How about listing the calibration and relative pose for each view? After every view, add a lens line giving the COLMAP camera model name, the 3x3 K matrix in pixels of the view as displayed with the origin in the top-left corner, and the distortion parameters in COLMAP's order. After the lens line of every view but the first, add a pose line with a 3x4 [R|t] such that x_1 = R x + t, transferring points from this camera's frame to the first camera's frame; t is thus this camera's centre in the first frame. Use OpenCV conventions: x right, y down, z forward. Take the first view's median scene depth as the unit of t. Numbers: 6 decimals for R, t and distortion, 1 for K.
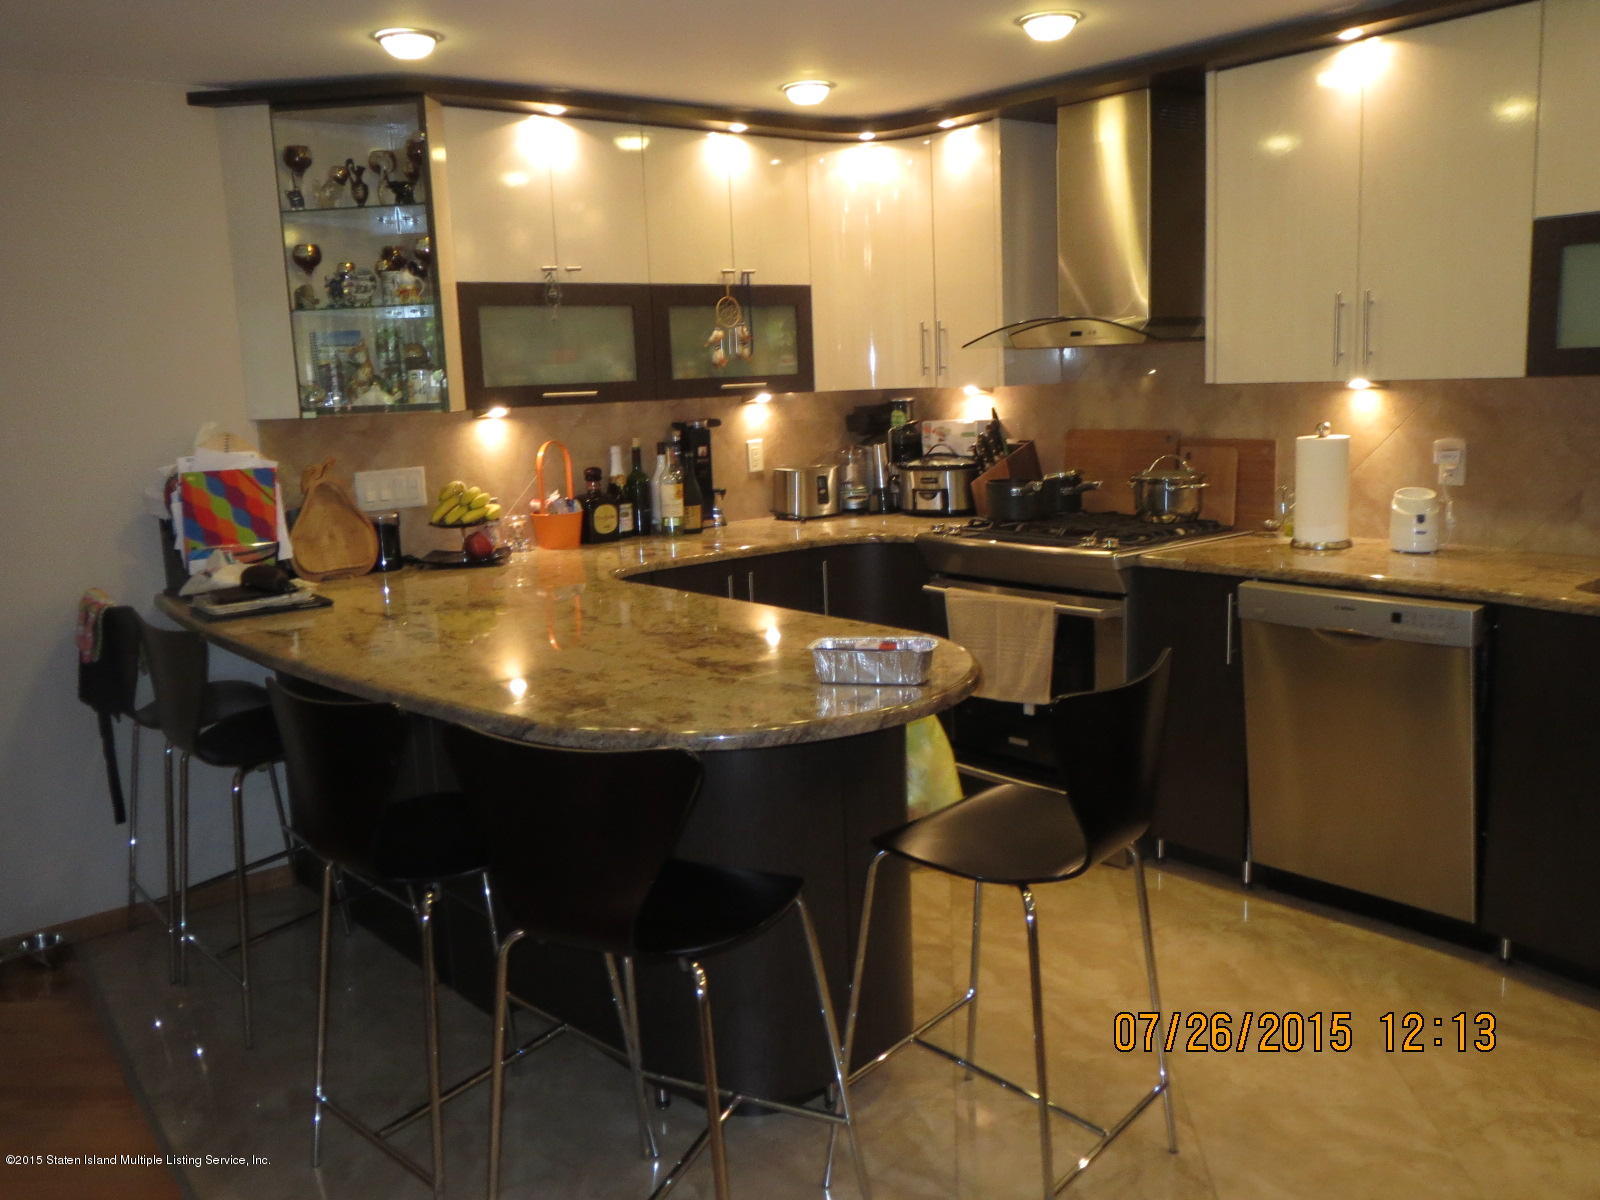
lens RADIAL K [[1354.1, 0, 799.9], [0, 1354.1, 595.3], [0, 0, 1]] dist [-0.016863, 0.022516]
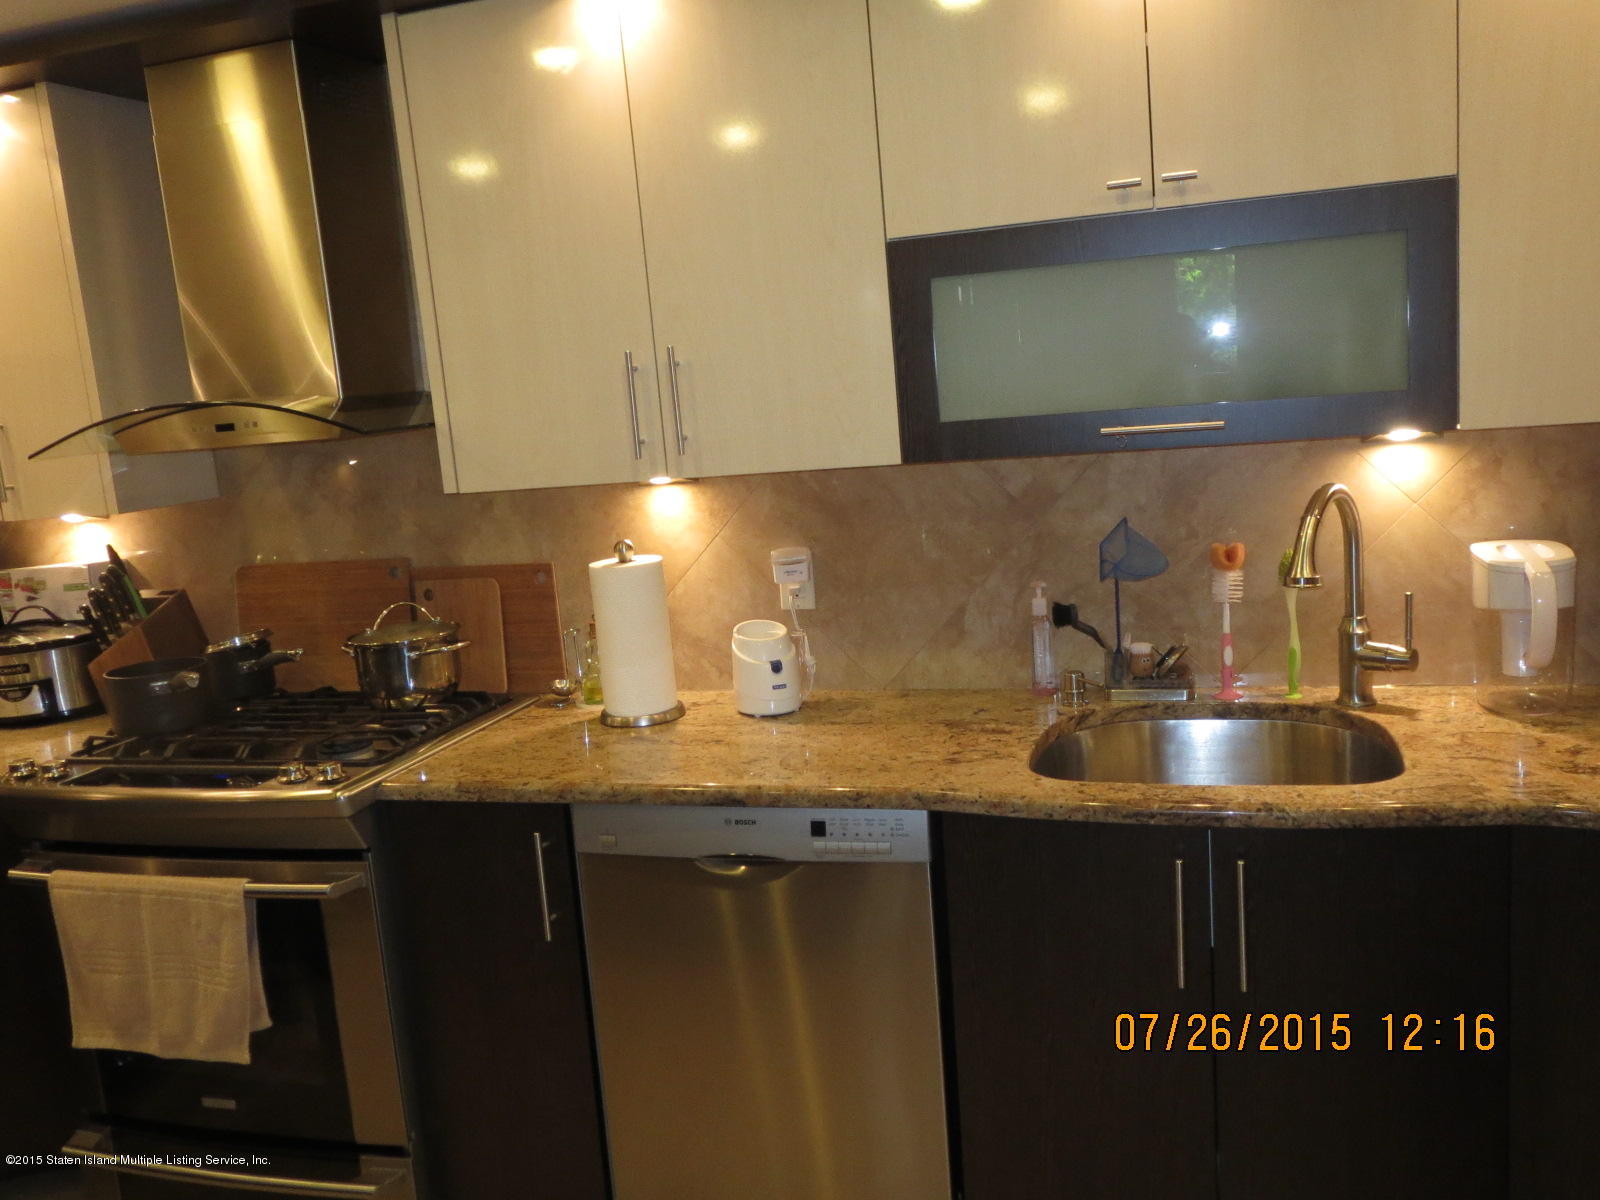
lens RADIAL K [[1354.1, 0, 792.0], [0, 1354.1, 602.2], [0, 0, 1]] dist [-0.016863, 0.022516]
pose [[0.841561, -0.118314, 0.527046, 0.087949], [0.139905, 0.990164, -0.001115, -0.077888], [-0.521730, 0.074674, 0.849836, 0.349169]]
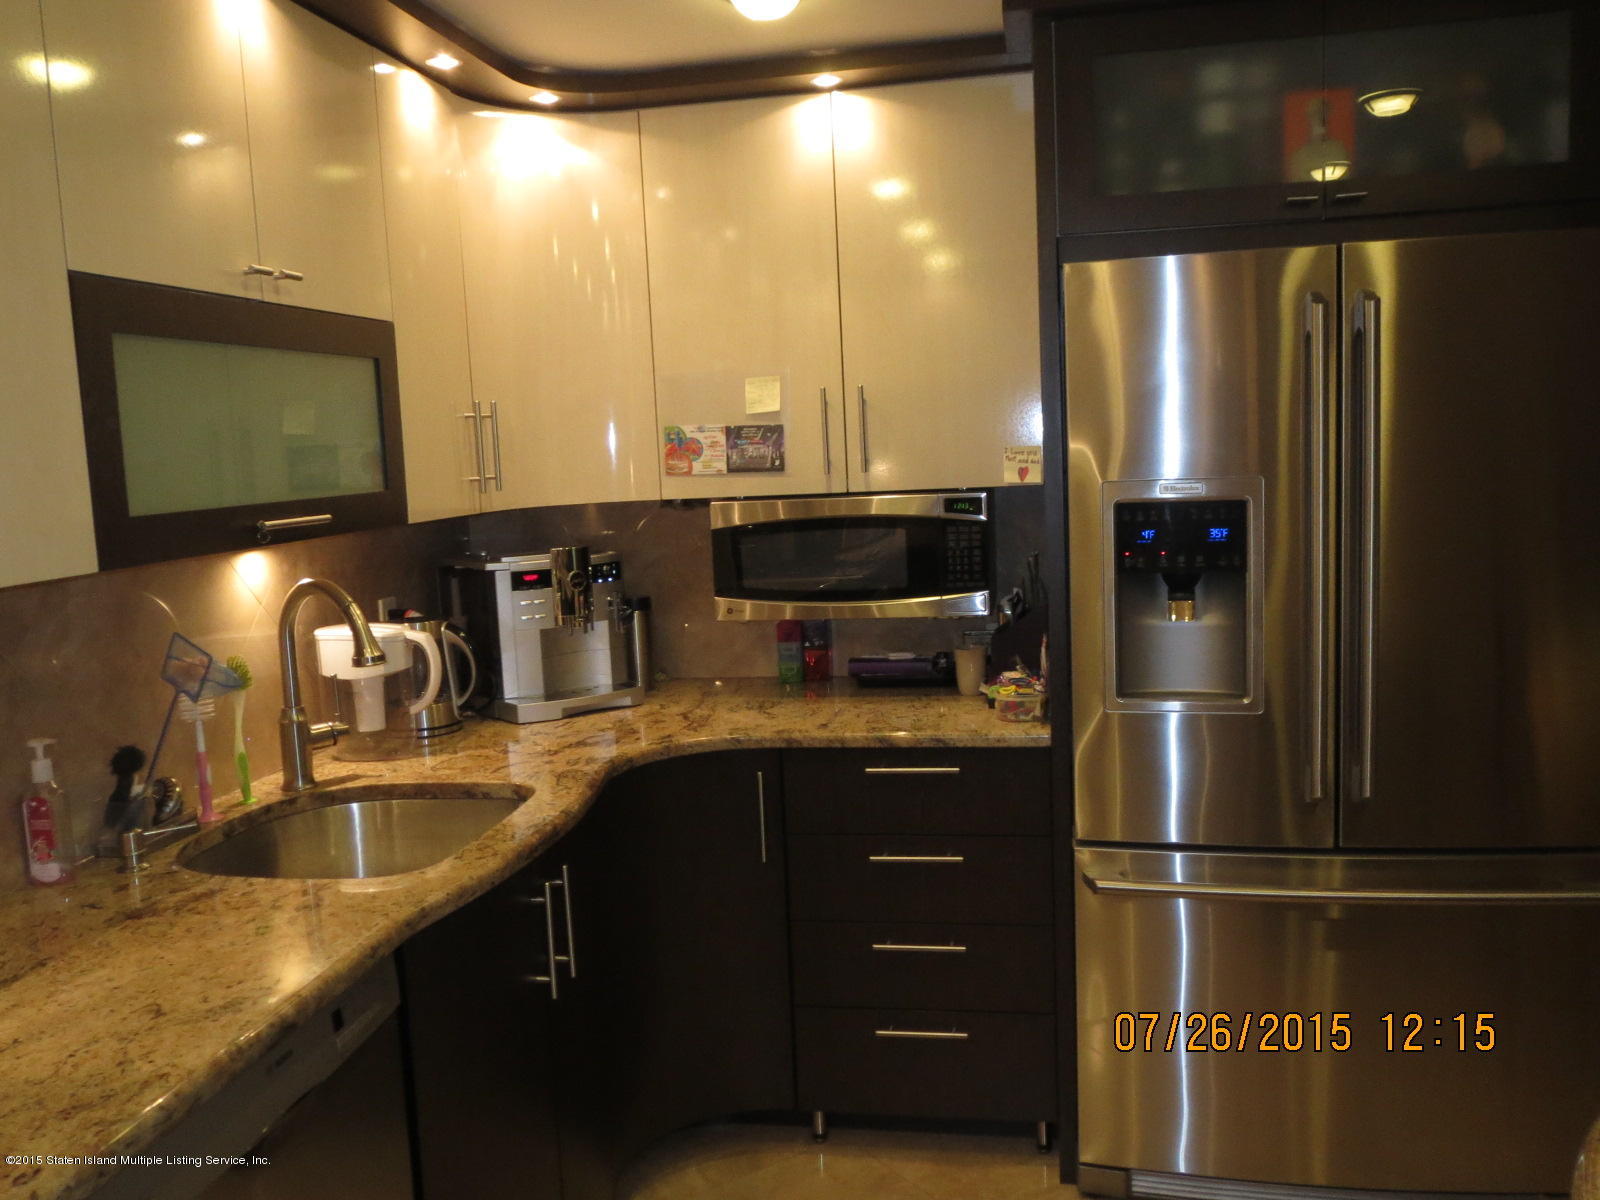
lens RADIAL K [[1354.1, 0, 795.7], [0, 1354.1, 599.4], [0, 0, 1]] dist [-0.016863, 0.022516]
pose [[-0.629277, -0.022720, 0.776849, -0.031246], [0.202460, 0.960267, 0.192085, -0.159399], [-0.750347, 0.278156, -0.599674, 0.903712]]
